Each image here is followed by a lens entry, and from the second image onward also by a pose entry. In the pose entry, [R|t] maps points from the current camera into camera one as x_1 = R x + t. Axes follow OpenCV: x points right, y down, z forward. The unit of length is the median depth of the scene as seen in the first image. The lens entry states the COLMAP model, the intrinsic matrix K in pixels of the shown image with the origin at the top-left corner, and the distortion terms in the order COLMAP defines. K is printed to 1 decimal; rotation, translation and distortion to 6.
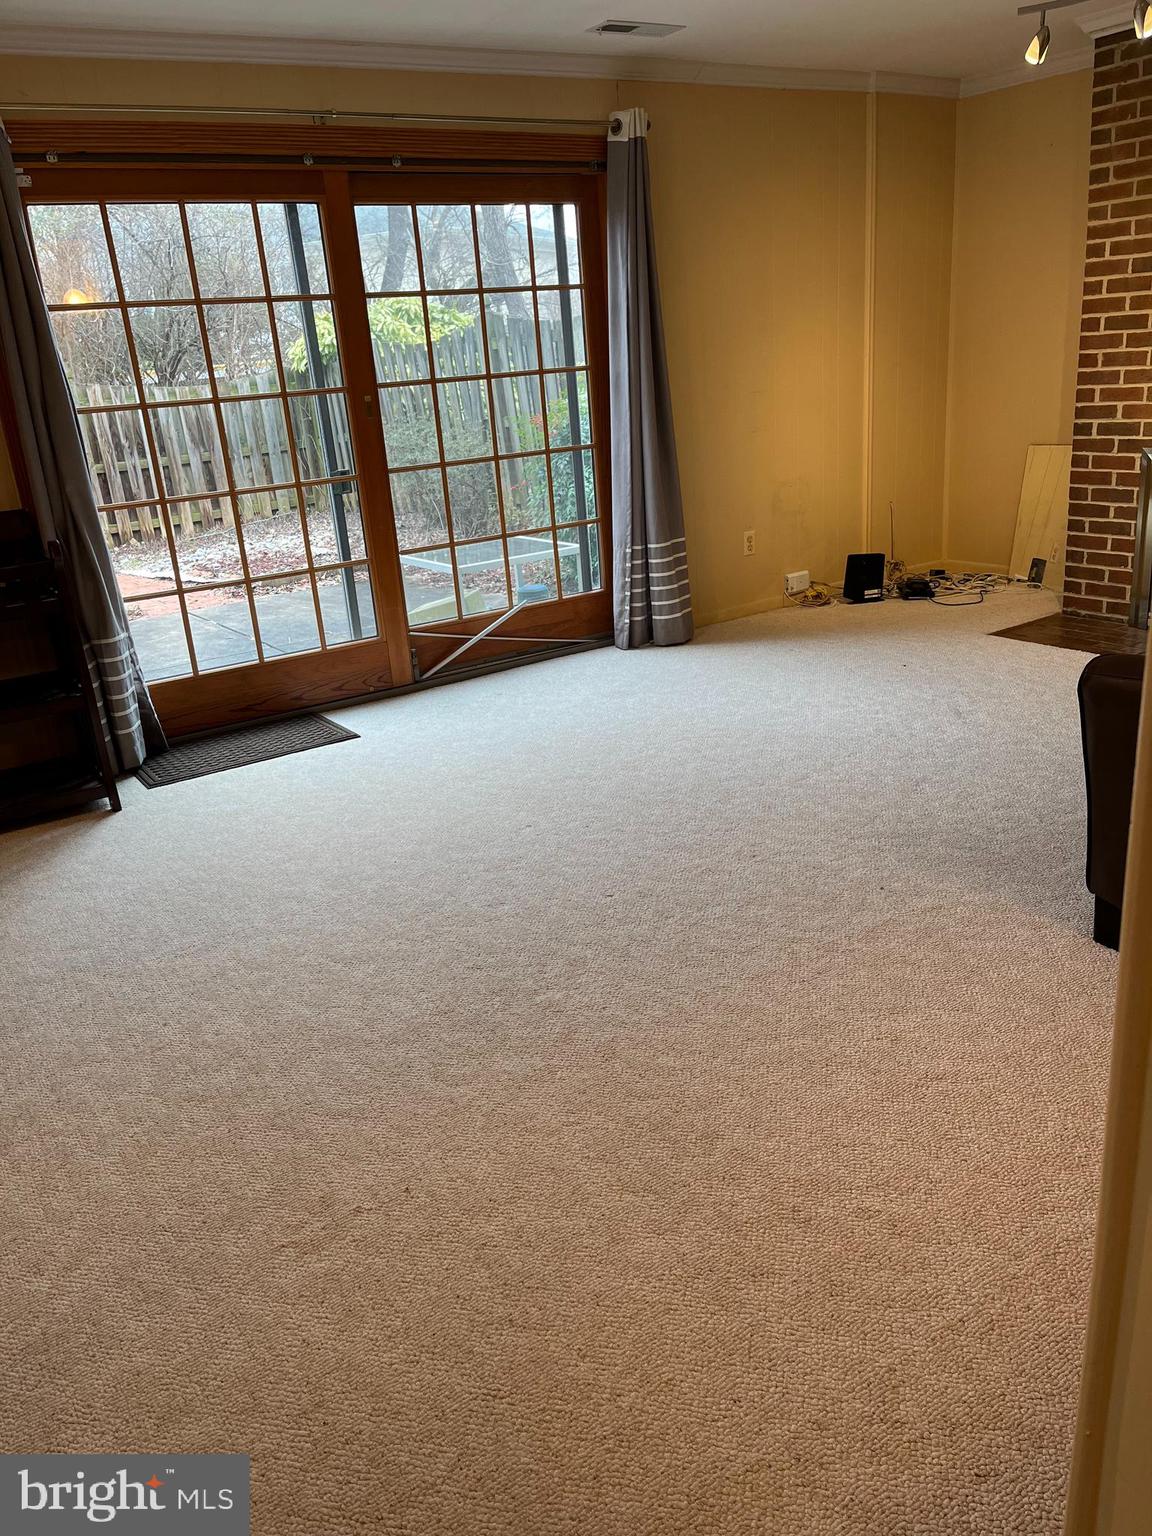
lens RADIAL K [[1164.3, 0, 577.6], [0, 1164.3, 766.9], [0, 0, 1]] dist [0.060395, -0.082822]
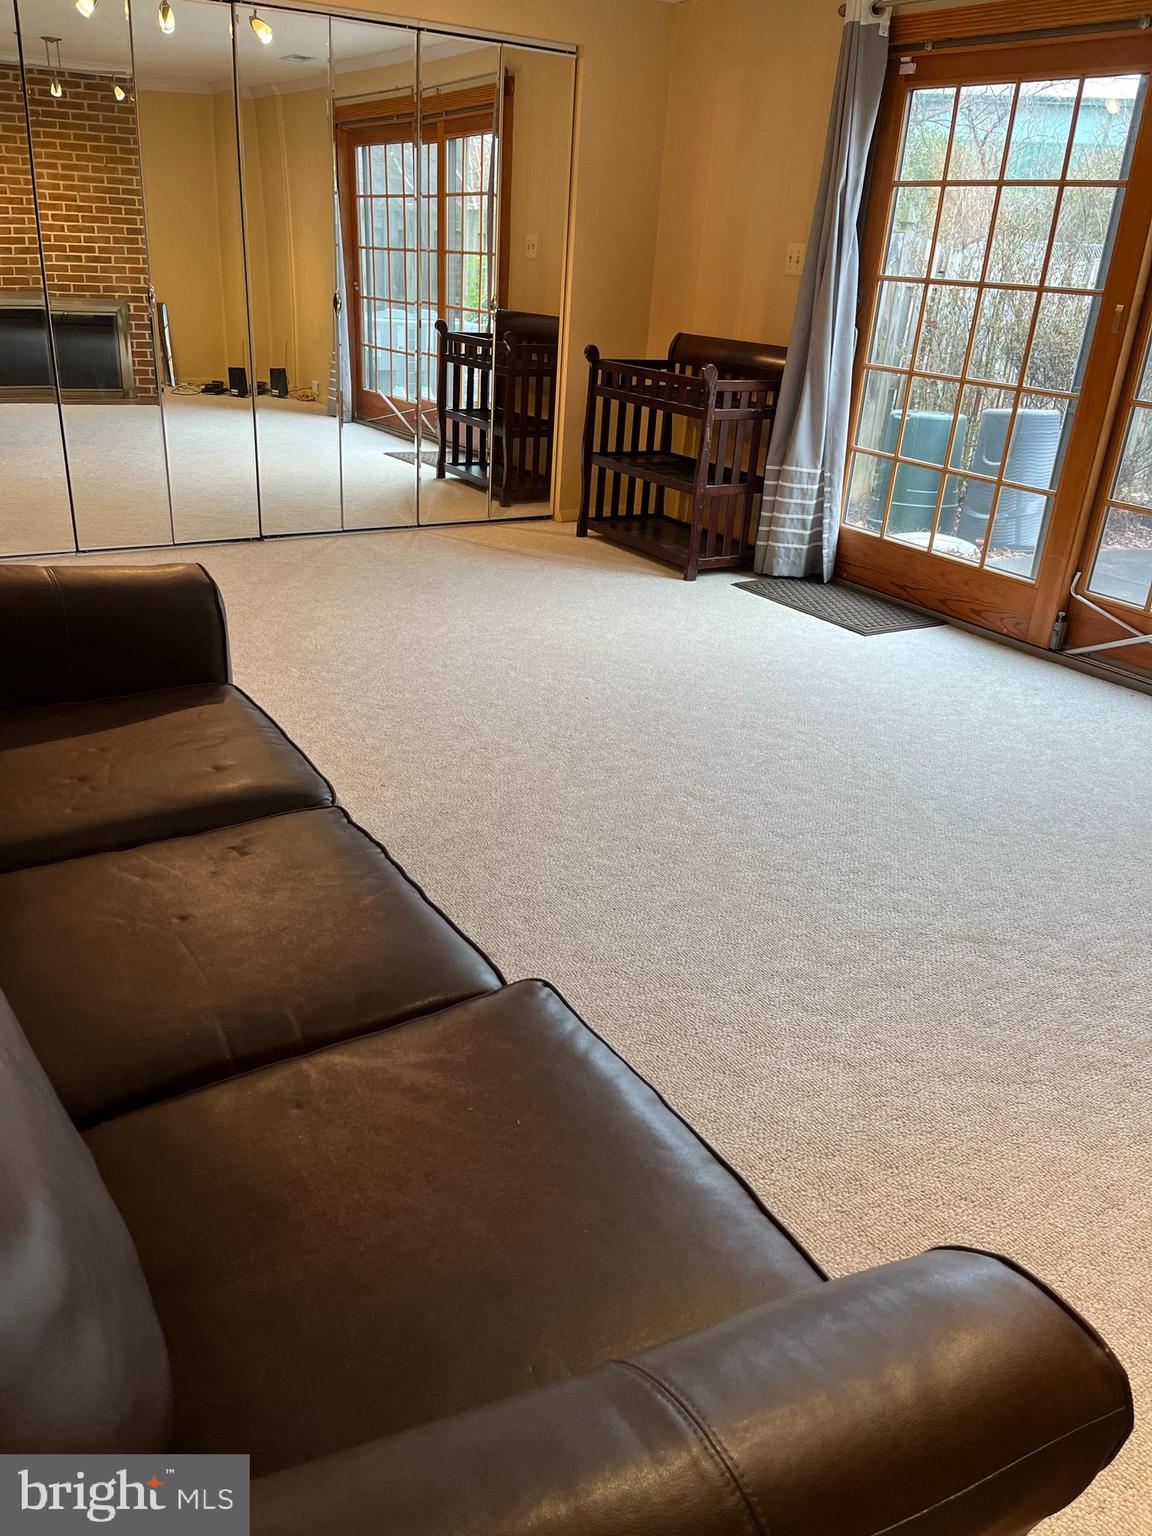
lens RADIAL K [[1164.3, 0, 566.9], [0, 1164.3, 780.4], [0, 0, 1]] dist [0.060395, -0.082822]
pose [[-0.009667, 0.486830, -0.873443, 0.750743], [-0.383042, 0.805055, 0.452952, -0.281076], [0.923680, 0.338944, 0.178694, 0.613087]]
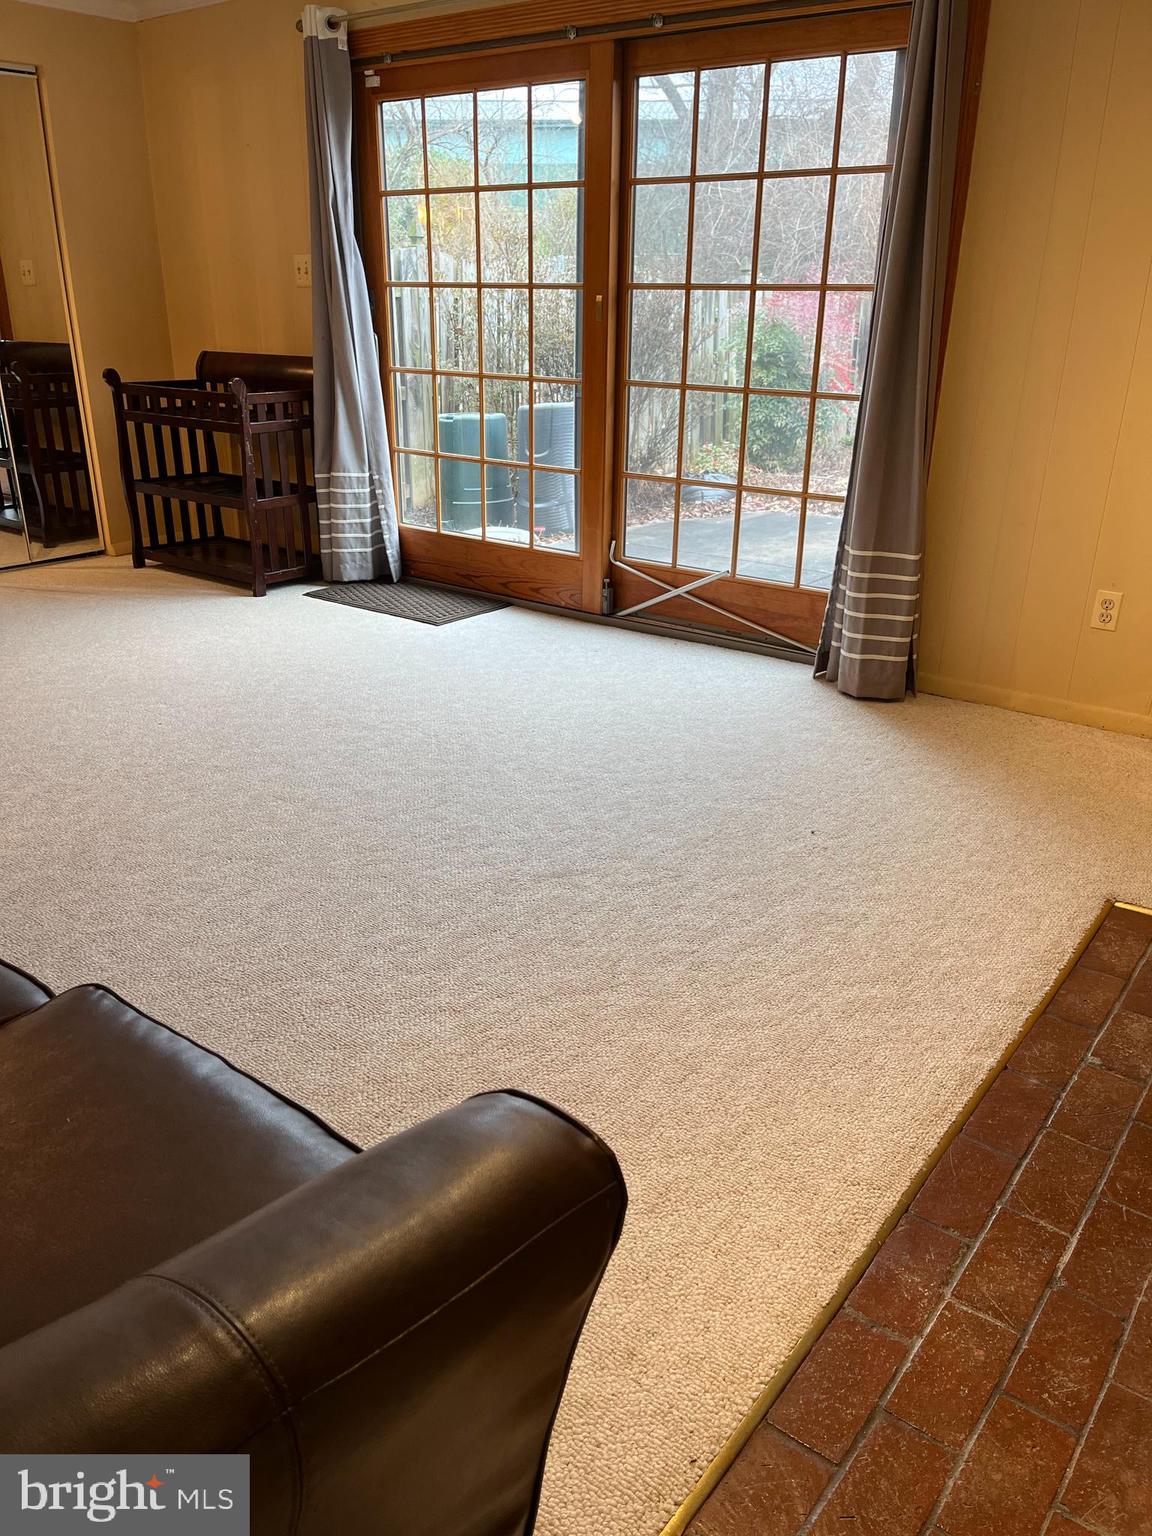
lens RADIAL K [[1164.3, 0, 568.9], [0, 1164.3, 782.5], [0, 0, 1]] dist [0.060395, -0.082822]
pose [[0.340322, 0.440391, -0.830805, 0.774626], [-0.344051, 0.880596, 0.325852, -0.279532], [0.875106, 0.174945, 0.451203, 0.644849]]
